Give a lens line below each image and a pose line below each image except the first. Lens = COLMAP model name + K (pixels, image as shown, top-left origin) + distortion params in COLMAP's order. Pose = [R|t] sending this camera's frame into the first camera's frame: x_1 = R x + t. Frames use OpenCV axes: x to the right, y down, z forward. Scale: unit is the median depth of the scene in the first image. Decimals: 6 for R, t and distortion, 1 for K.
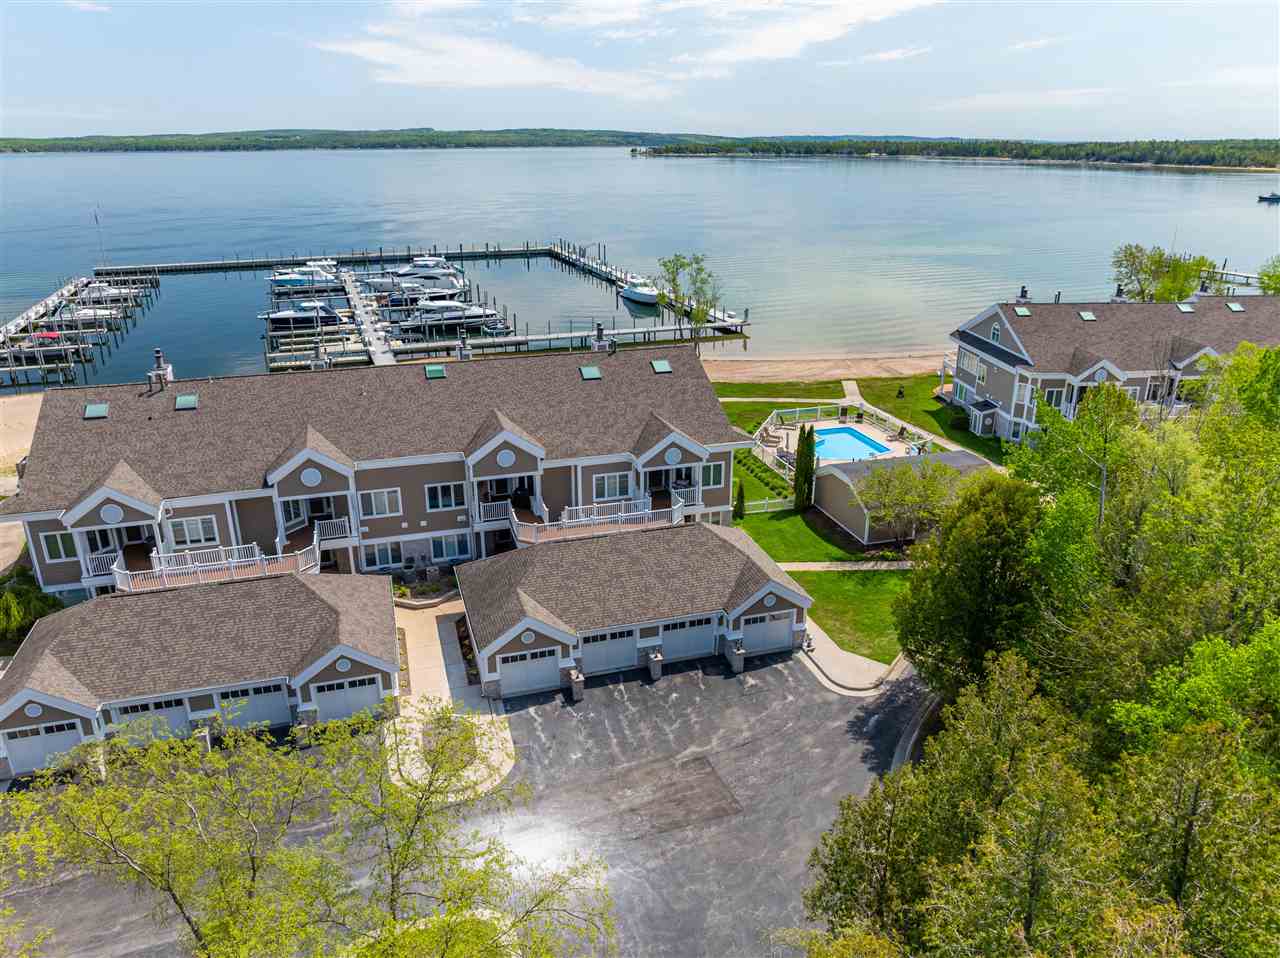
lens RADIAL K [[898.2, 0, 644.7], [0, 898.2, 478.8], [0, 0, 1]] dist [-0.041035, 0.007045]
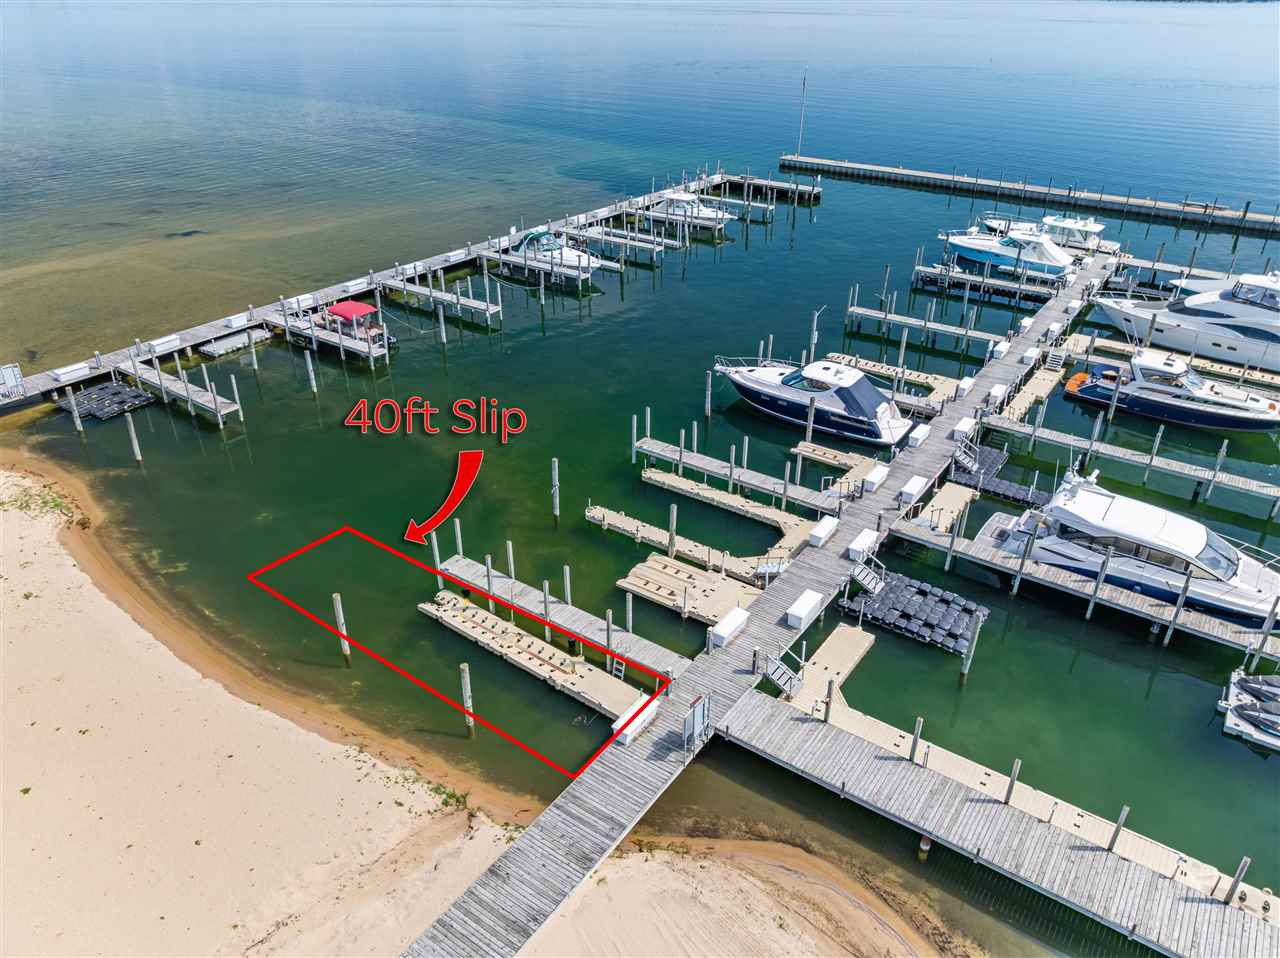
lens RADIAL K [[898.2, 0, 644.7], [0, 898.2, 478.8], [0, 0, 1]] dist [-0.041035, 0.007045]
pose [[0.564300, 0.401411, -0.721411, -0.113827], [-0.297162, 0.914025, 0.276141, -0.242243], [0.770233, 0.058550, 0.635069, 0.697044]]
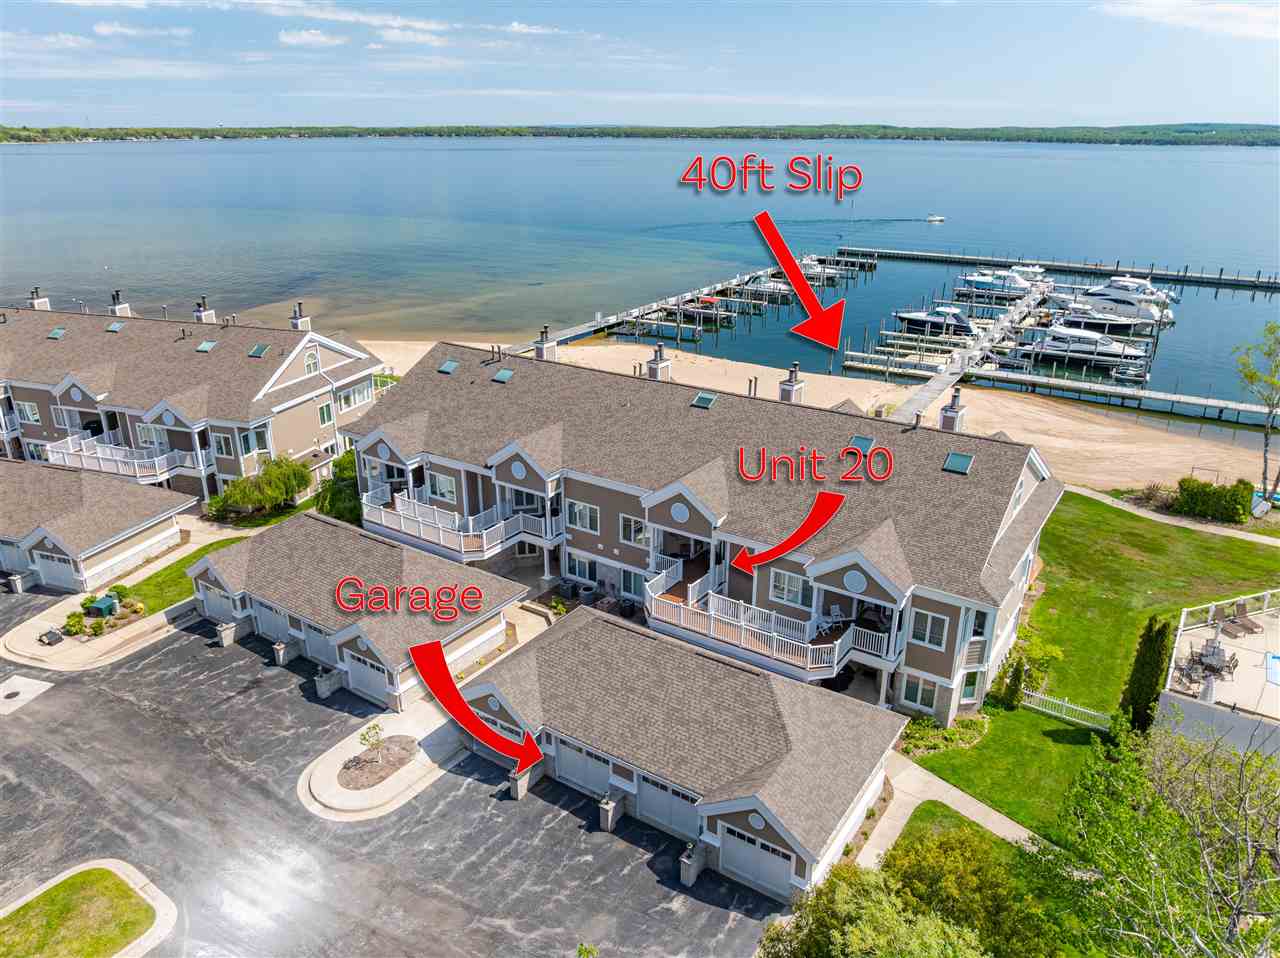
lens RADIAL K [[898.2, 0, 644.7], [0, 898.2, 478.8], [0, 0, 1]] dist [-0.041035, 0.007045]
pose [[0.624078, 0.281434, -0.728918, 0.172831], [-0.276201, 0.952112, 0.131134, -0.061229], [0.730917, 0.119490, 0.671925, 0.149900]]
